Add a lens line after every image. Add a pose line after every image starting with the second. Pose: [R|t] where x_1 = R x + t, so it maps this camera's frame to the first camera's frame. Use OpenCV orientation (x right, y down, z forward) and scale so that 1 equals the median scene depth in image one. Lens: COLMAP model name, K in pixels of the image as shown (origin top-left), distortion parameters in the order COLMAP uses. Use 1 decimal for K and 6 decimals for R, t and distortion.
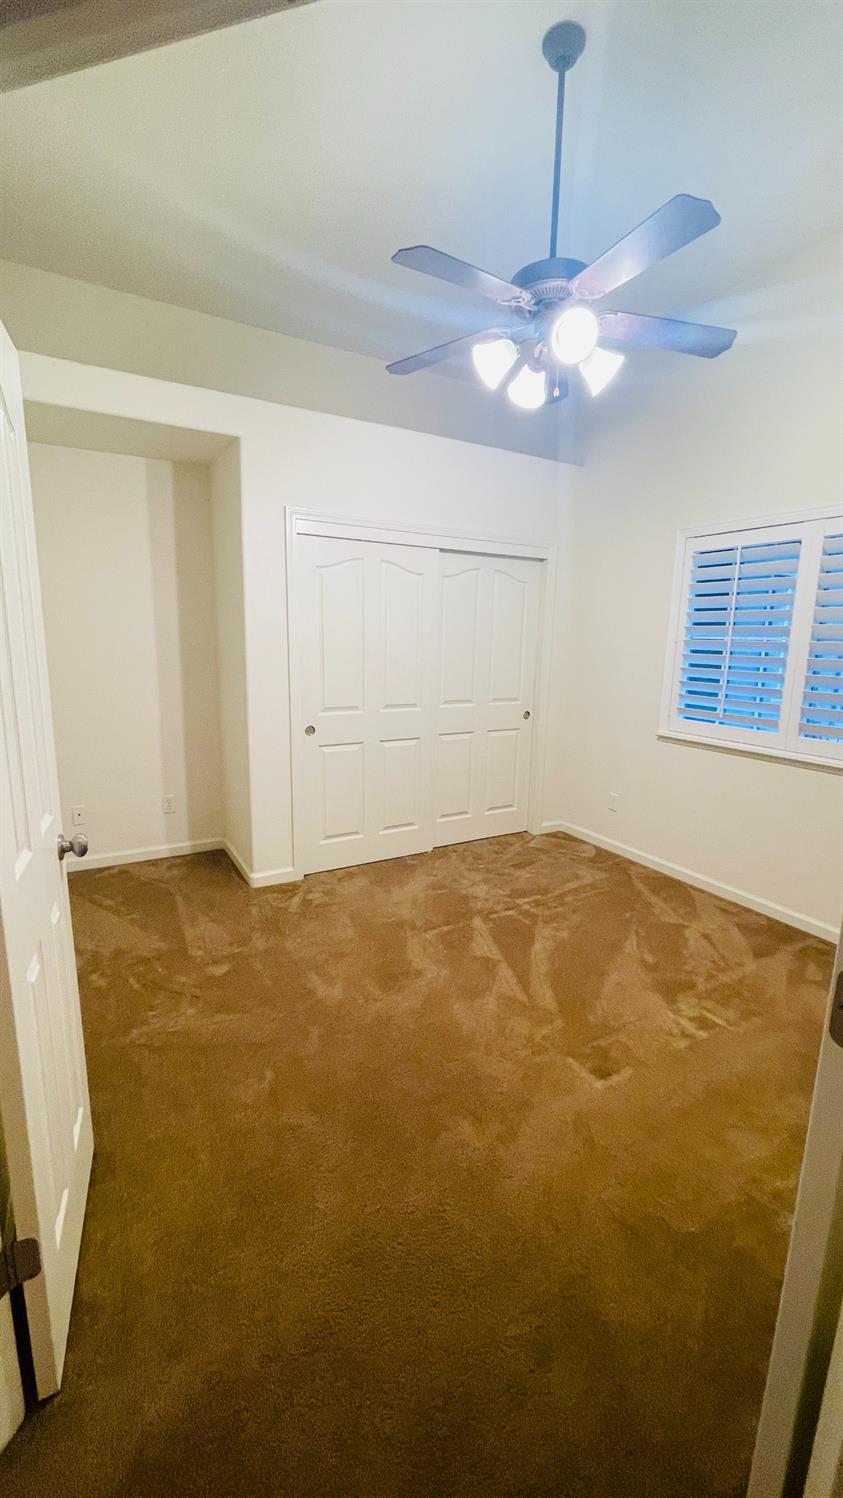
lens RADIAL K [[610.7, 0, 415.8], [0, 610.7, 747.3], [0, 0, 1]] dist [0.012279, 0.000977]
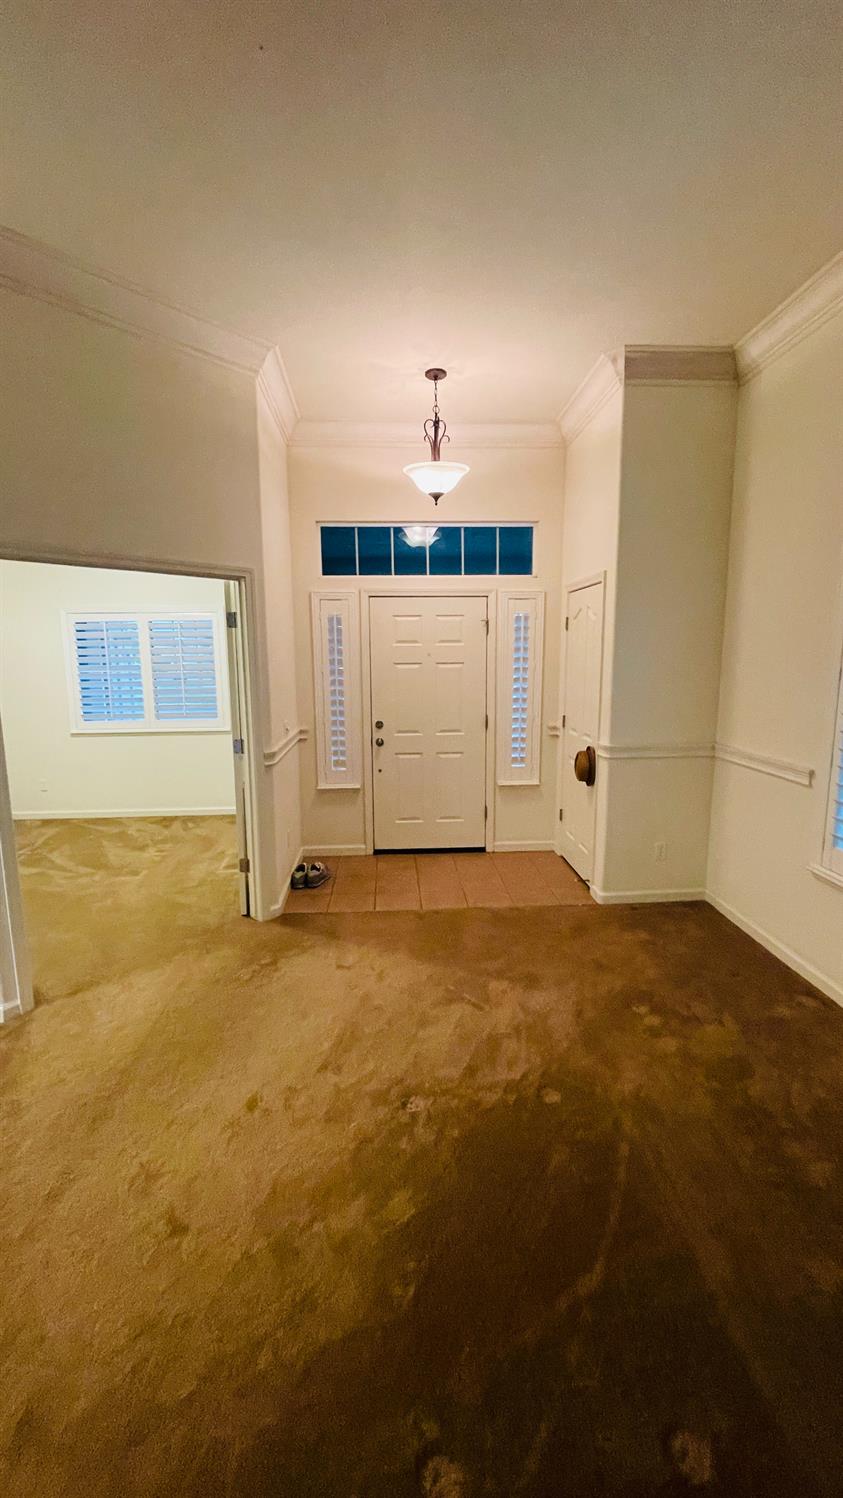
lens RADIAL K [[610.7, 0, 418.0], [0, 610.7, 748.3], [0, 0, 1]] dist [0.012279, 0.000977]
pose [[0.459657, -0.169126, 0.871844, -0.802733], [0.185764, 0.978293, 0.091837, 0.054090], [-0.868451, 0.119744, 0.481097, -0.746083]]
